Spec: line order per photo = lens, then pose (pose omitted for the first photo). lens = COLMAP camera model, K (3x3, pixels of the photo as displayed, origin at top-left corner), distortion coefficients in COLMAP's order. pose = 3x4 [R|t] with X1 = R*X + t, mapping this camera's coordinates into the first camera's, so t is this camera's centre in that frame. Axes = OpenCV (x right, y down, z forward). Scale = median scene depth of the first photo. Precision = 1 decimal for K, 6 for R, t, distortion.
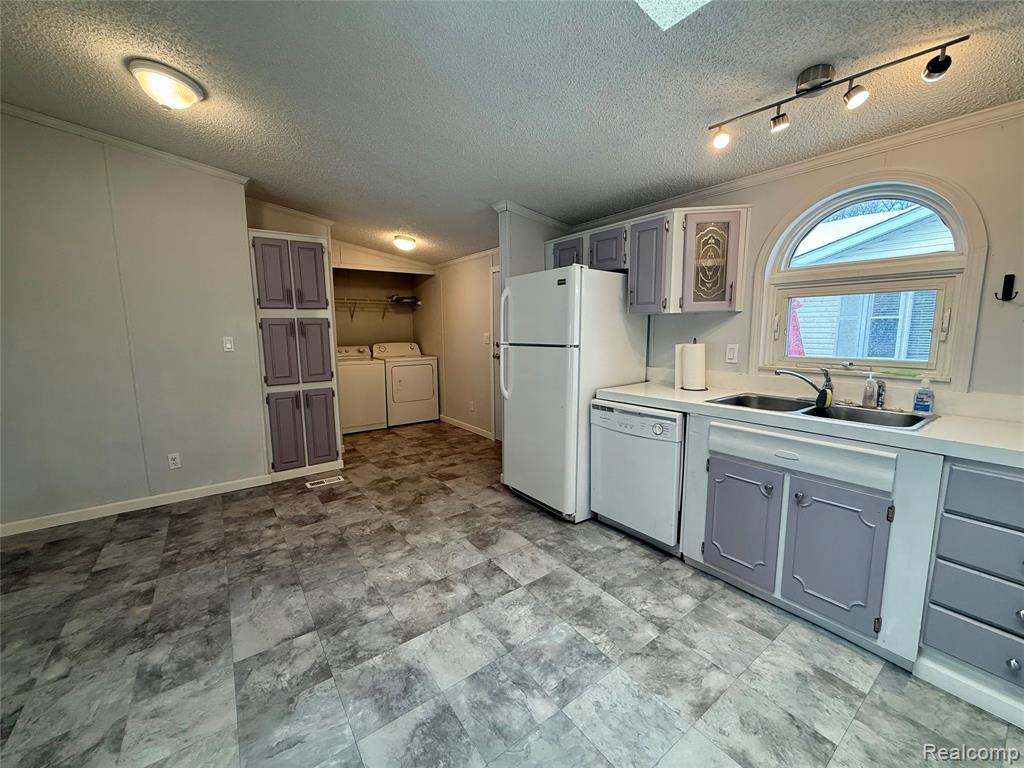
lens RADIAL K [[408.2, 0, 509.1], [0, 408.2, 382.3], [0, 0, 1]] dist [0.001133, -0.000167]
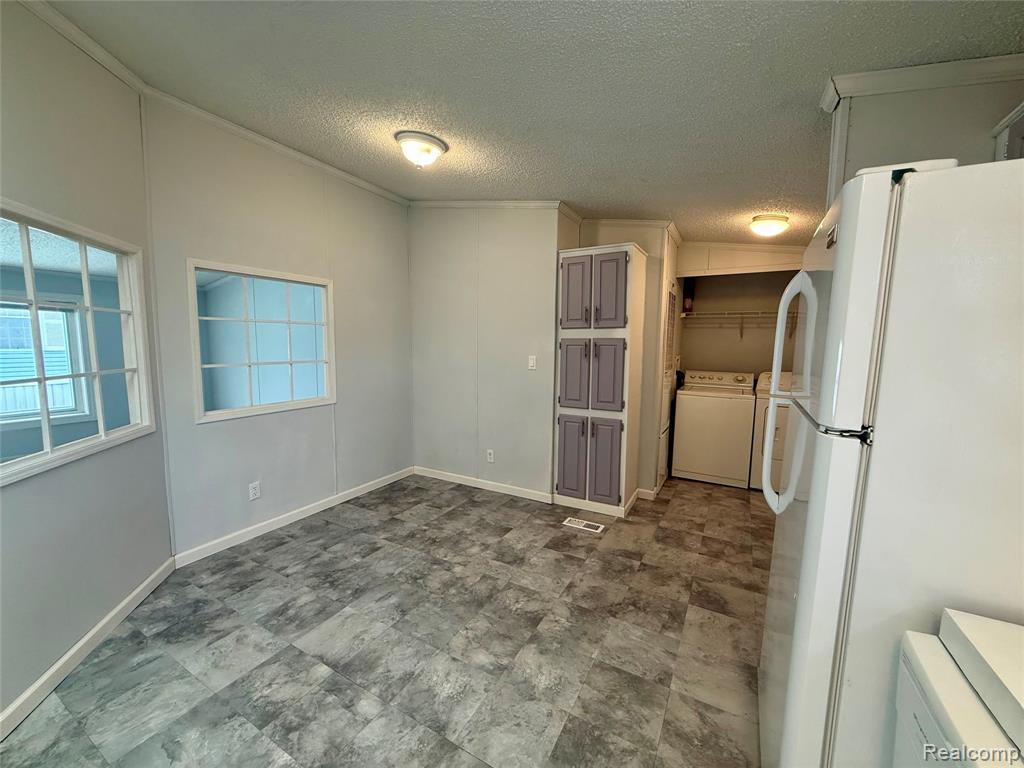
lens RADIAL K [[408.2, 0, 509.1], [0, 408.2, 382.6], [0, 0, 1]] dist [0.001133, -0.000167]
pose [[0.412476, 0.100490, -0.905409, 0.354273], [-0.136876, 0.989451, 0.047462, -0.111739], [0.900627, 0.104351, 0.421879, 0.661990]]
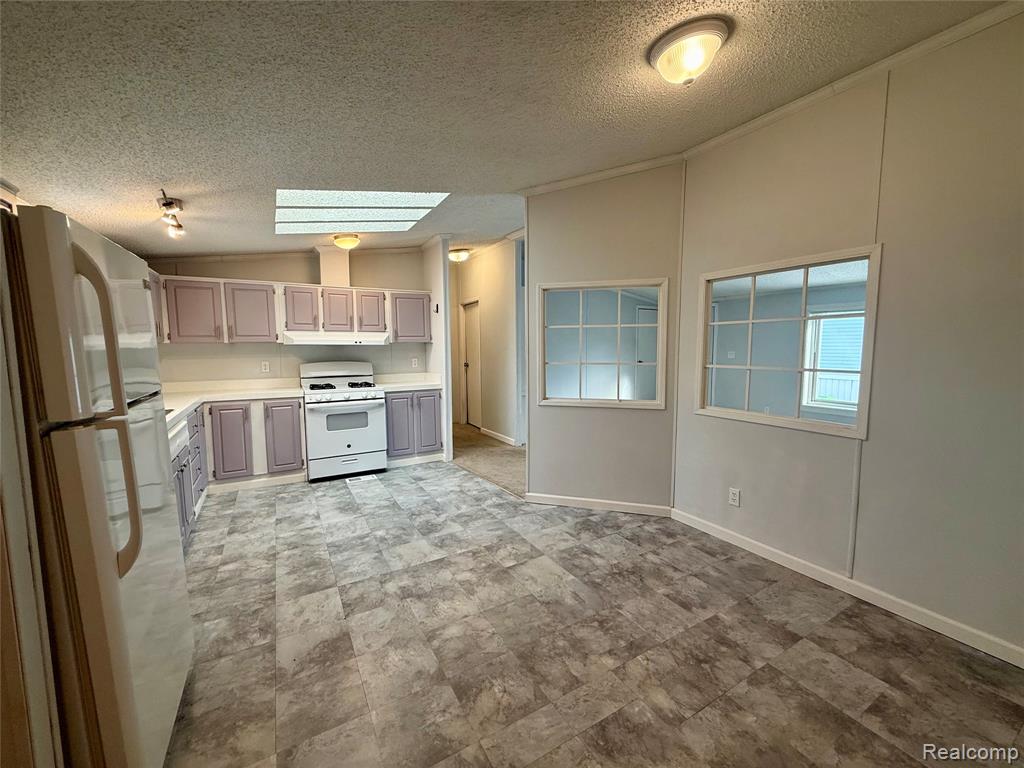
lens RADIAL K [[408.2, 0, 508.7], [0, 408.2, 384.3], [0, 0, 1]] dist [0.001133, -0.000167]
pose [[-0.993876, 0.004605, 0.110410, -0.474269], [0.030230, 0.972349, 0.231567, -0.237889], [-0.106290, 0.233487, -0.966533, 1.623940]]
